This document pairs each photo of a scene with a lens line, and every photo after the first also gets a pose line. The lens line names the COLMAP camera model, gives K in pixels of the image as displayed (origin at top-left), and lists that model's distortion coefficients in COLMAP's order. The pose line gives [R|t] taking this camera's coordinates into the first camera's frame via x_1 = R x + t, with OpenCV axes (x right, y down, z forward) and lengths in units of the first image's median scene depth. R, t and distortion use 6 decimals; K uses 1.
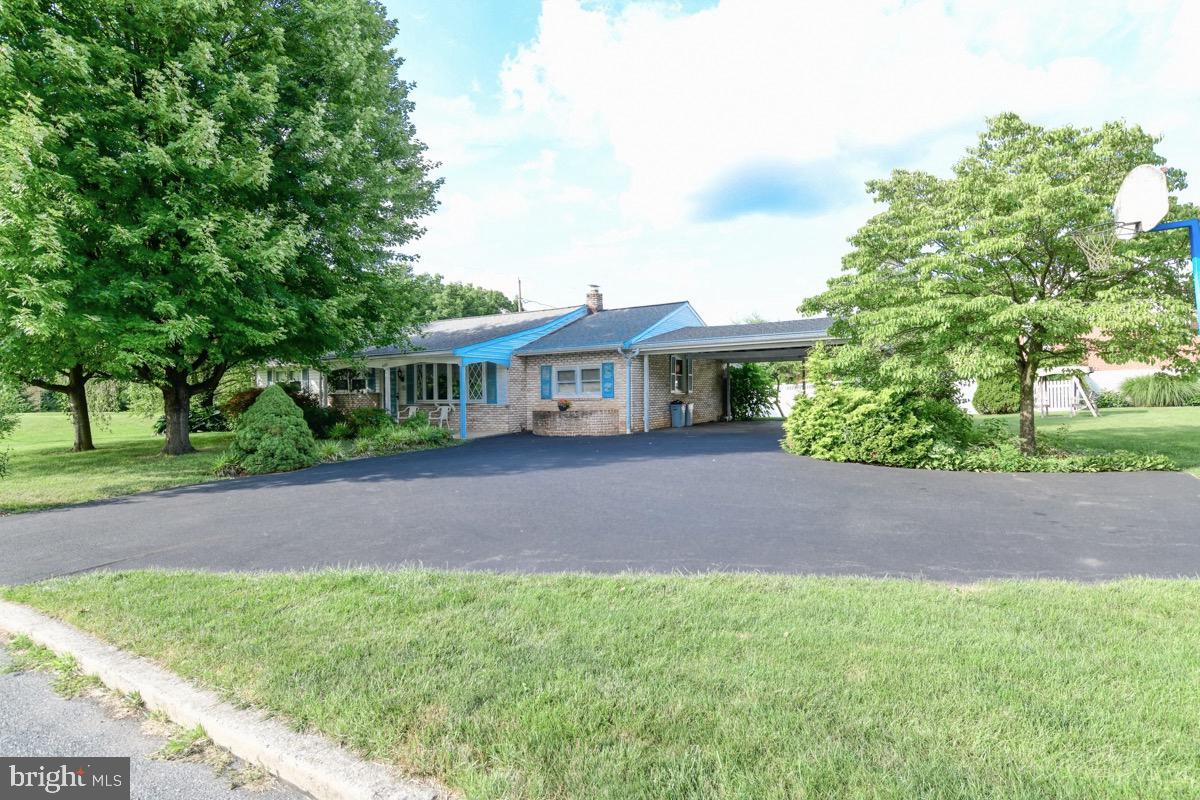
lens RADIAL K [[640.4, 0, 599.0], [0, 640.4, 401.7], [0, 0, 1]] dist [0.023449, 0.001868]
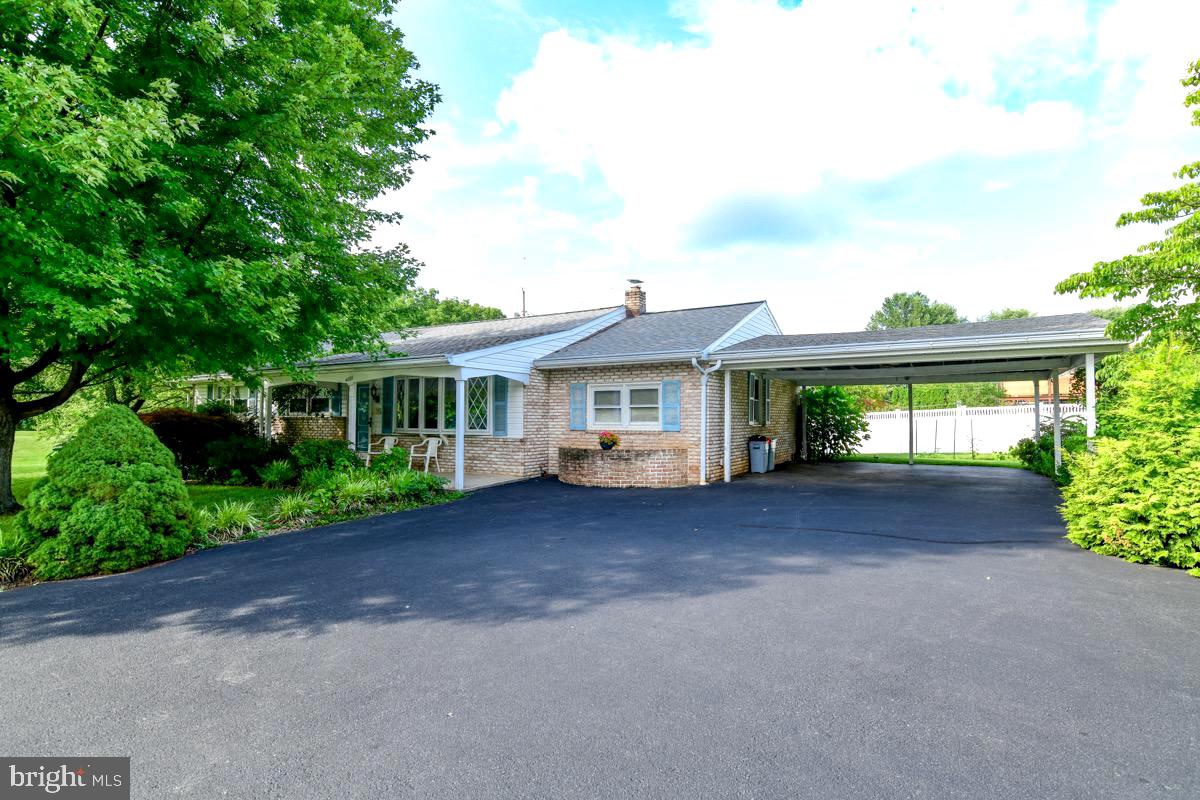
lens RADIAL K [[640.4, 0, 601.1], [0, 640.4, 402.3], [0, 0, 1]] dist [0.023449, 0.001868]
pose [[0.999755, 0.017545, 0.013517, -0.067244], [-0.017040, 0.999184, -0.036626, -0.010164], [-0.014149, 0.036387, 0.999238, 0.294705]]
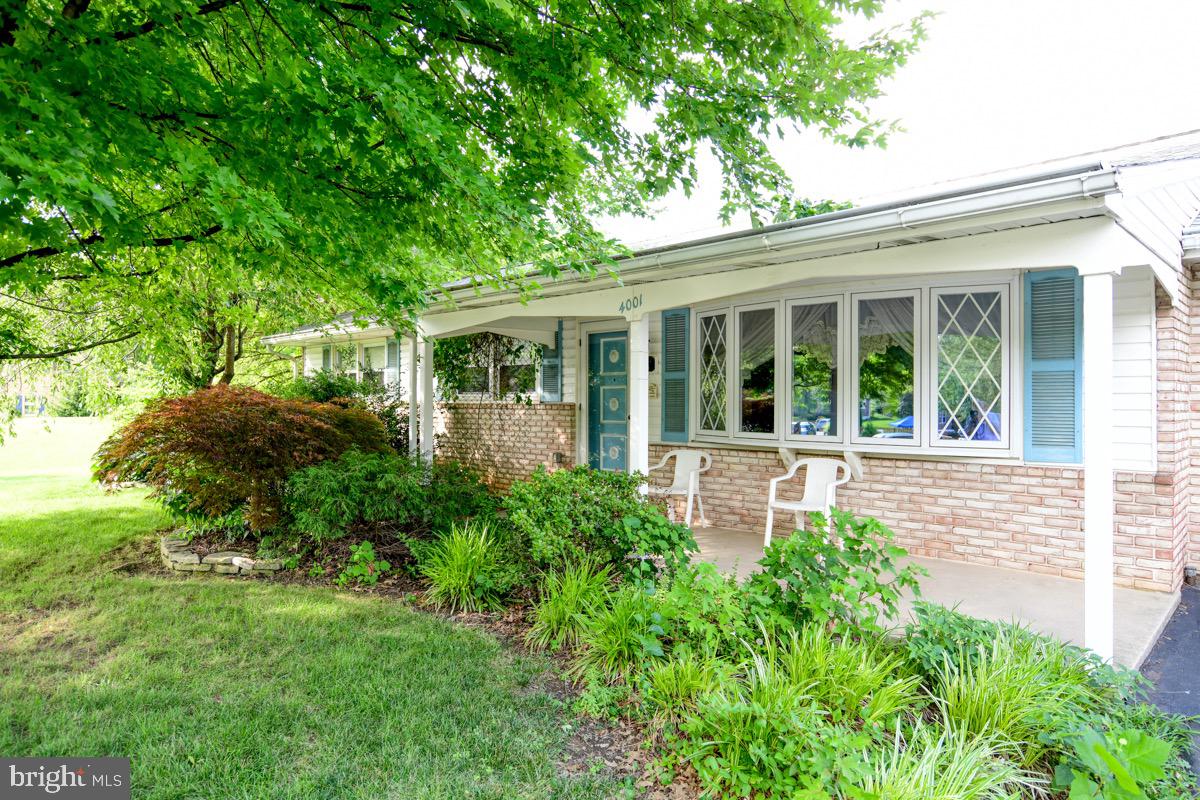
lens RADIAL K [[795.4, 0, 603.6], [0, 795.4, 397.4], [0, 0, 1]] dist [0.000046, -0.000246]
pose [[0.976413, 0.016102, -0.215312, -0.274426], [-0.018897, 0.999762, -0.010931, -0.014988], [0.215084, 0.014742, 0.976484, 0.682945]]
